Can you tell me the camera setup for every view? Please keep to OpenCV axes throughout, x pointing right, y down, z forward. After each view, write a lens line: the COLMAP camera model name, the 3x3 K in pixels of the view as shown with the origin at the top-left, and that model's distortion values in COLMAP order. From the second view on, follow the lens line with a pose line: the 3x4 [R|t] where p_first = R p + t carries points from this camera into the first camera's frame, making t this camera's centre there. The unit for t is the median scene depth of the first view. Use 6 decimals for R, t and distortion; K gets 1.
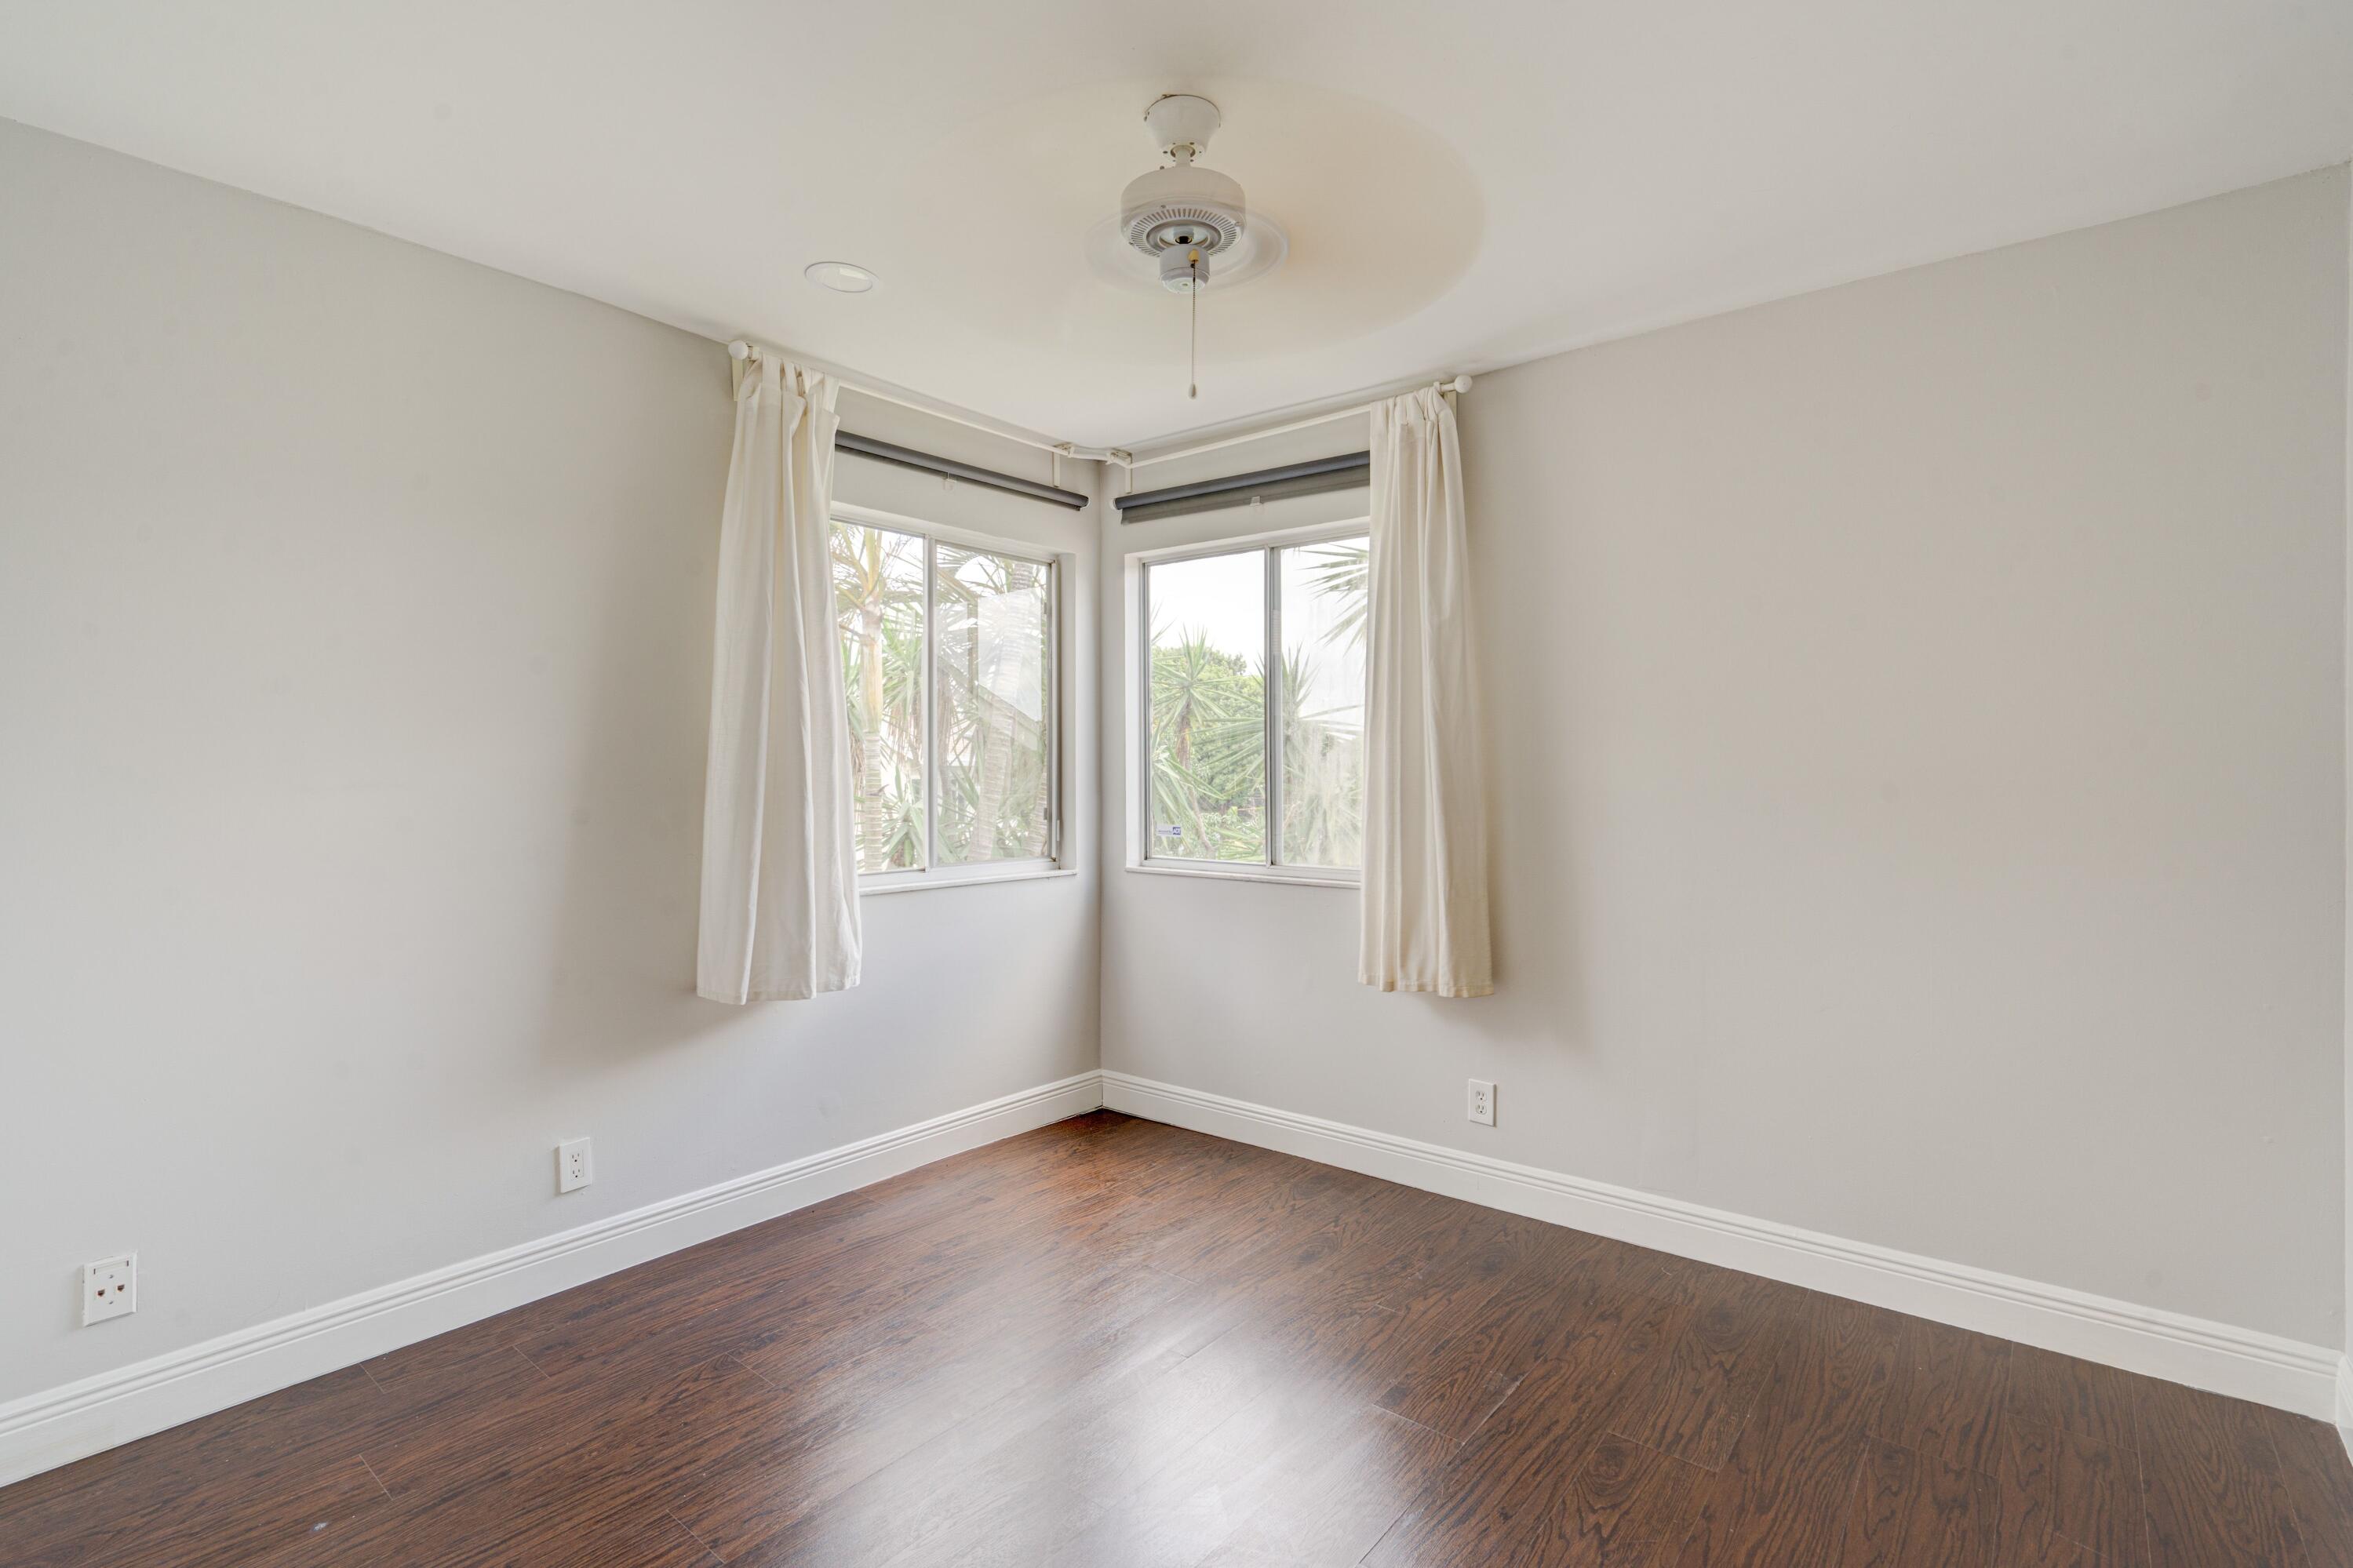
lens RADIAL K [[1133.5, 0, 1179.7], [0, 1133.5, 732.2], [0, 0, 1]] dist [-0.001882, -0.000192]
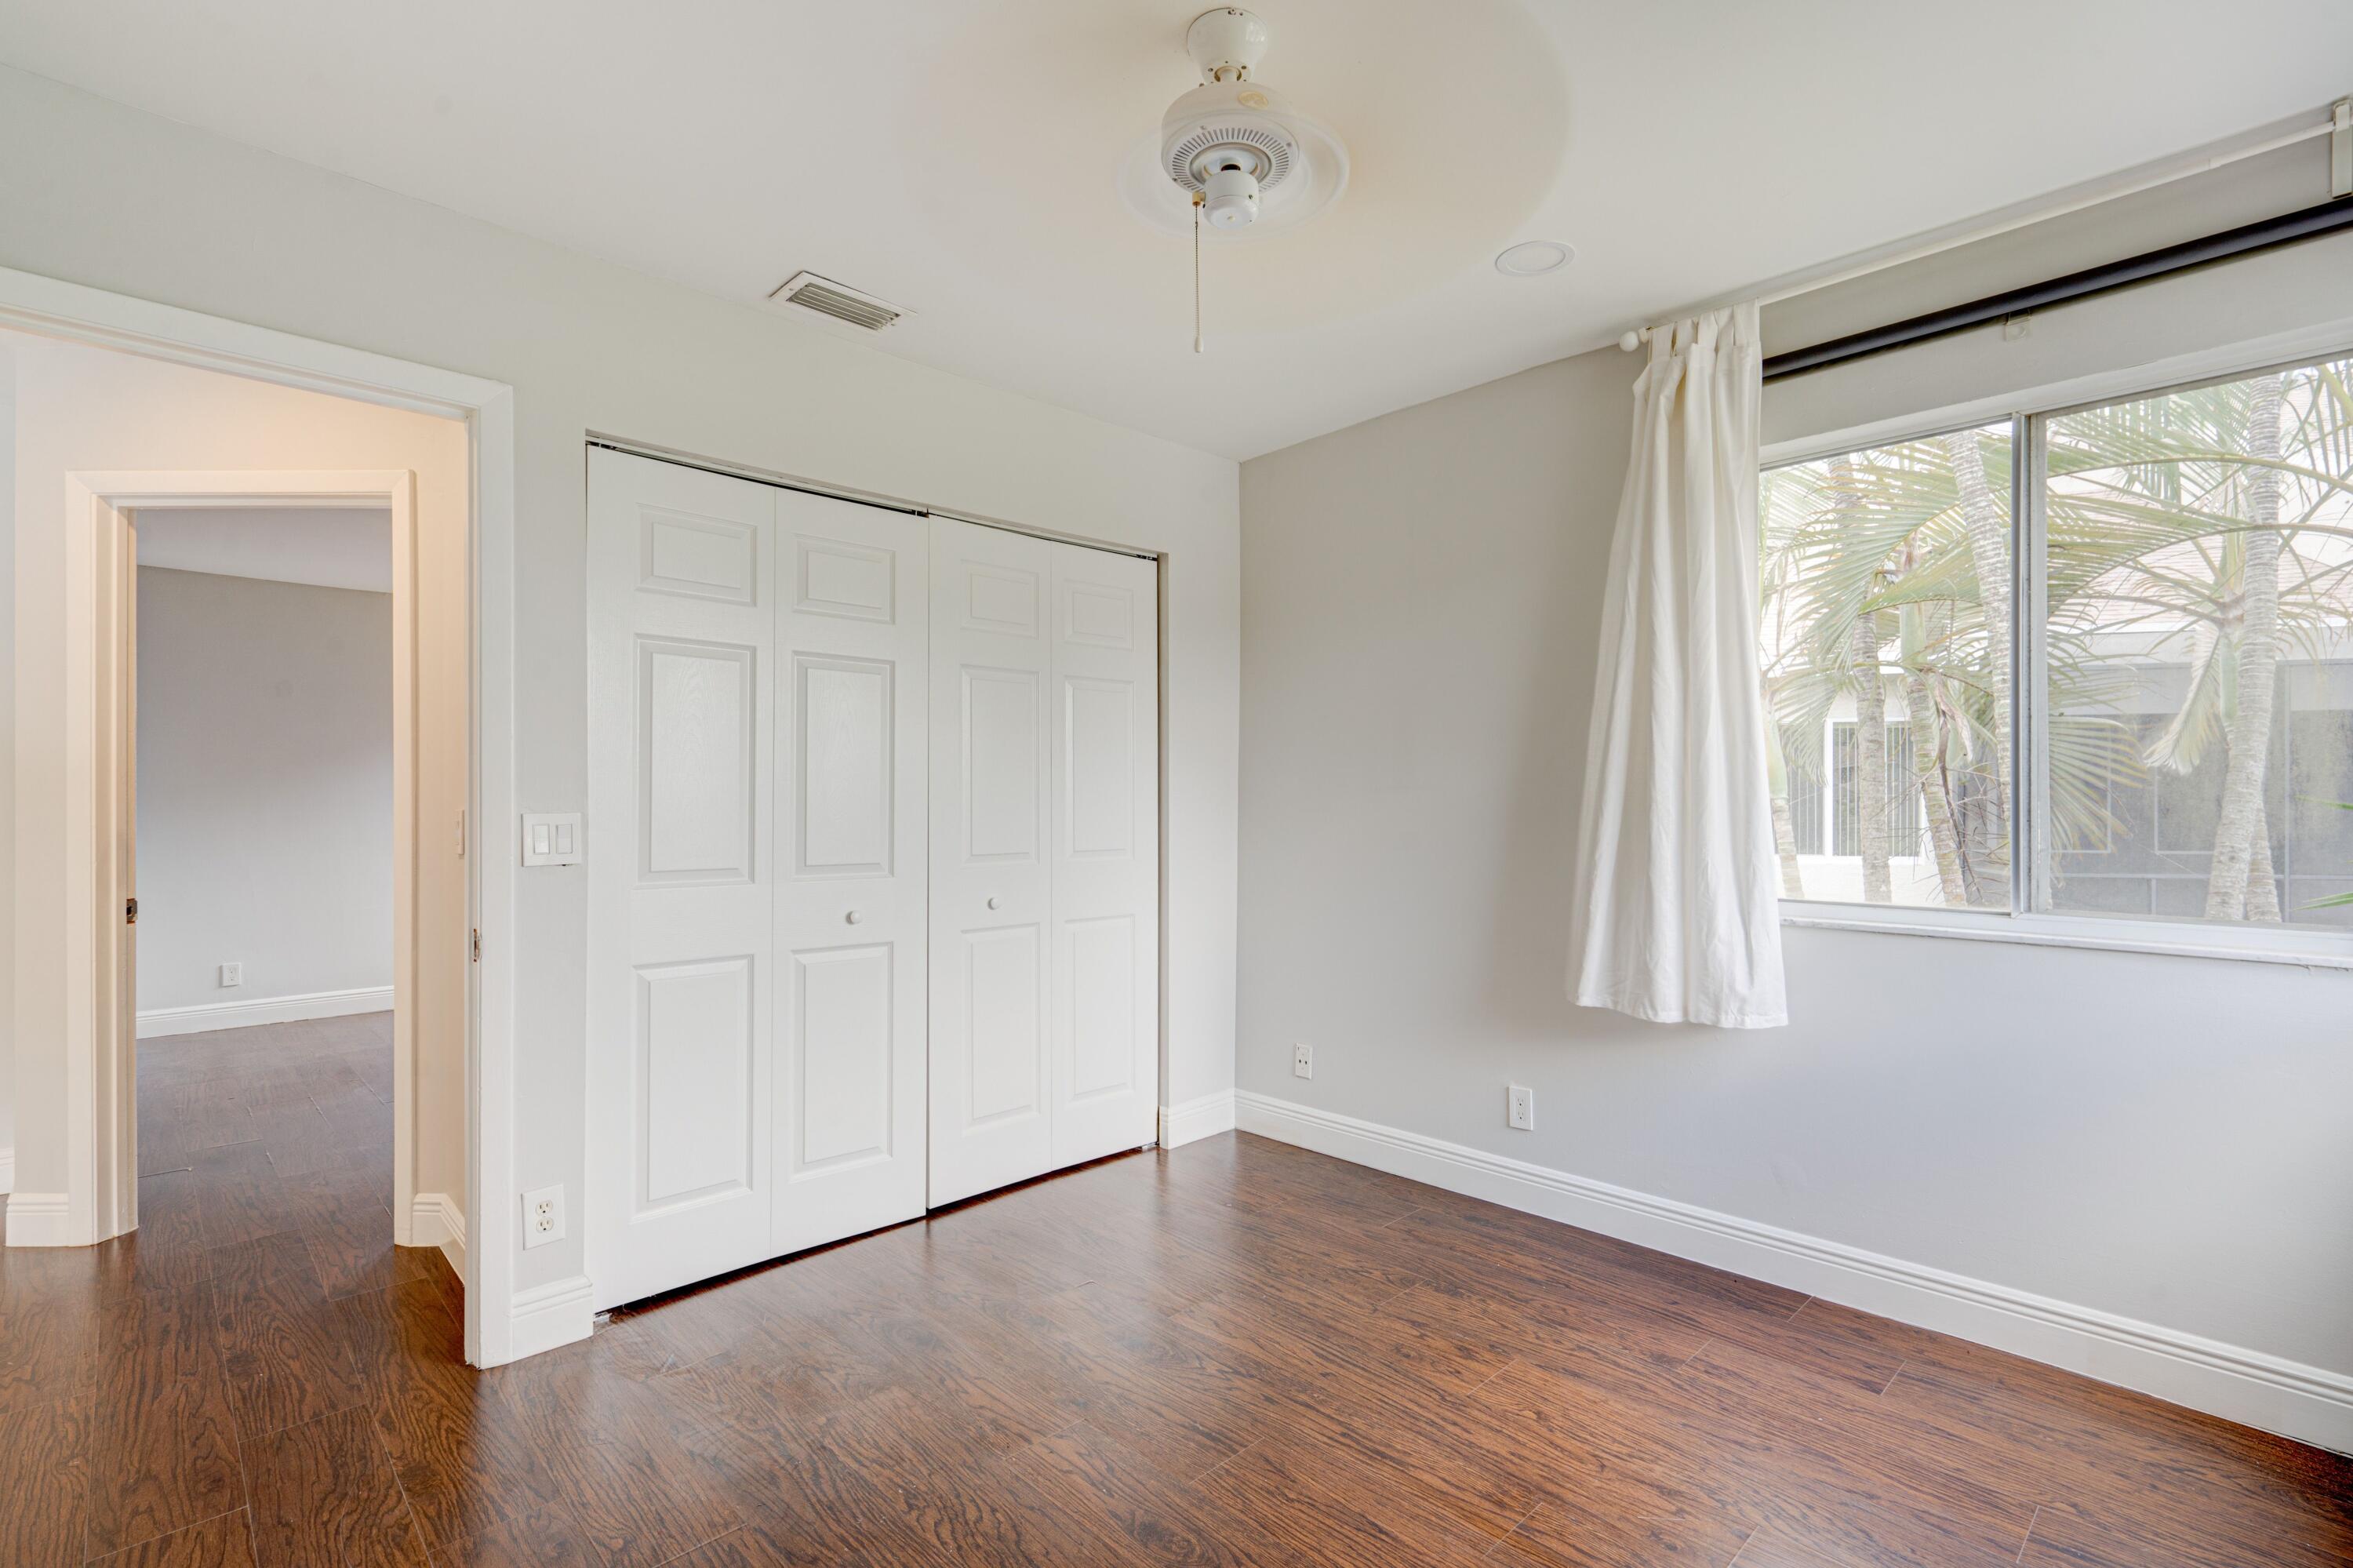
lens RADIAL K [[1091.1, 0, 1191.7], [0, 1091.1, 779.8], [0, 0, 1]] dist [-0.000884, 0.000384]
pose [[-0.126937, -0.014016, -0.991812, 0.624065], [0.036324, 0.999164, -0.018769, 0.045794], [0.991245, -0.038409, -0.126322, 0.785087]]
